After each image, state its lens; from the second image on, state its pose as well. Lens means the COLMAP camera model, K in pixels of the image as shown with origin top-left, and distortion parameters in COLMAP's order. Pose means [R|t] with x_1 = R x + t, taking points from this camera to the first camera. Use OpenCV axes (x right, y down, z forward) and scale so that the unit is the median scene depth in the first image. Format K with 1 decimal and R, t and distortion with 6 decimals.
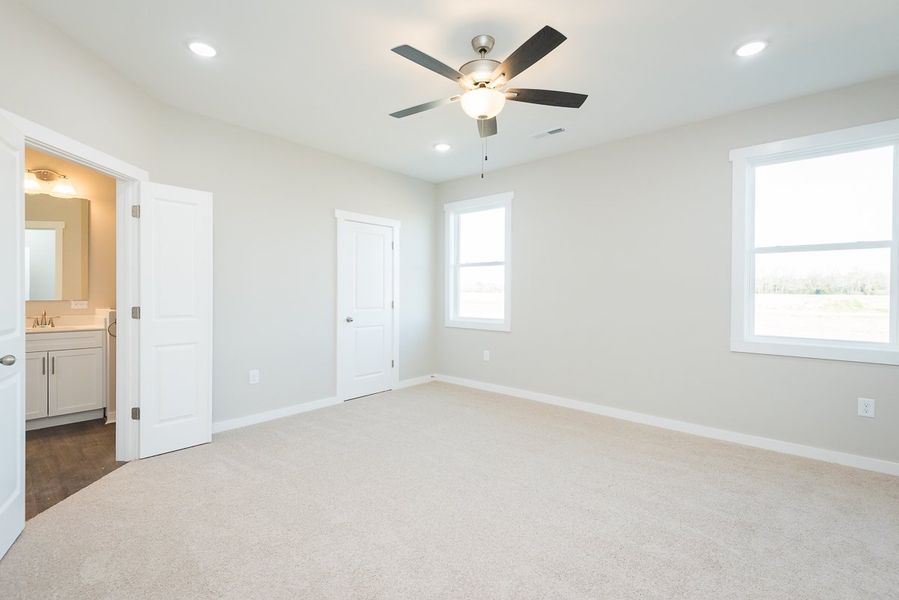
lens RADIAL K [[410.5, 0, 446.6], [0, 410.5, 290.9], [0, 0, 1]] dist [0.025596, -0.008352]
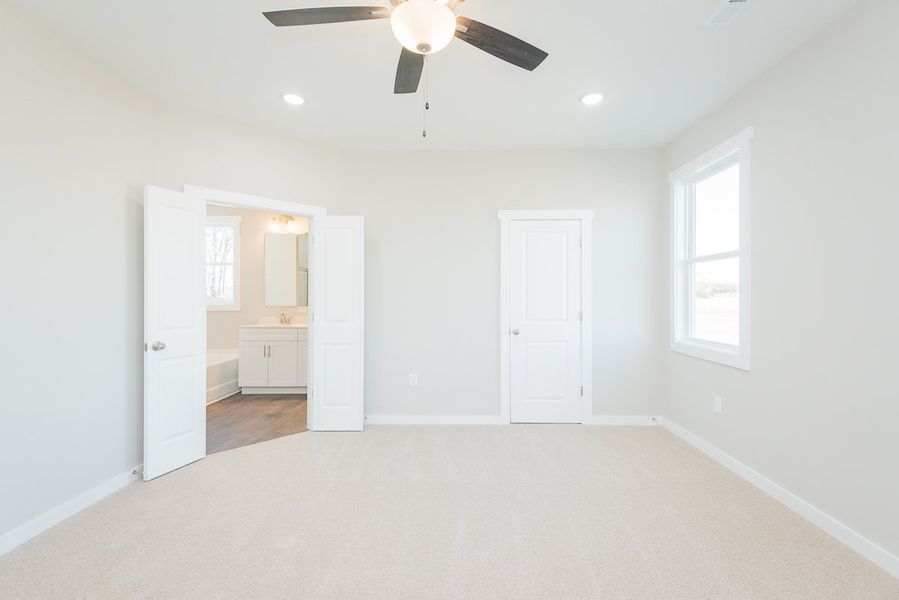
lens RADIAL K [[410.5, 0, 453.2], [0, 410.5, 291.3], [0, 0, 1]] dist [0.025596, -0.008352]
pose [[0.659556, -0.012835, -0.751546, 0.316064], [0.002576, 0.999887, -0.014815, -0.004114], [0.751651, 0.007835, 0.659514, 0.297096]]
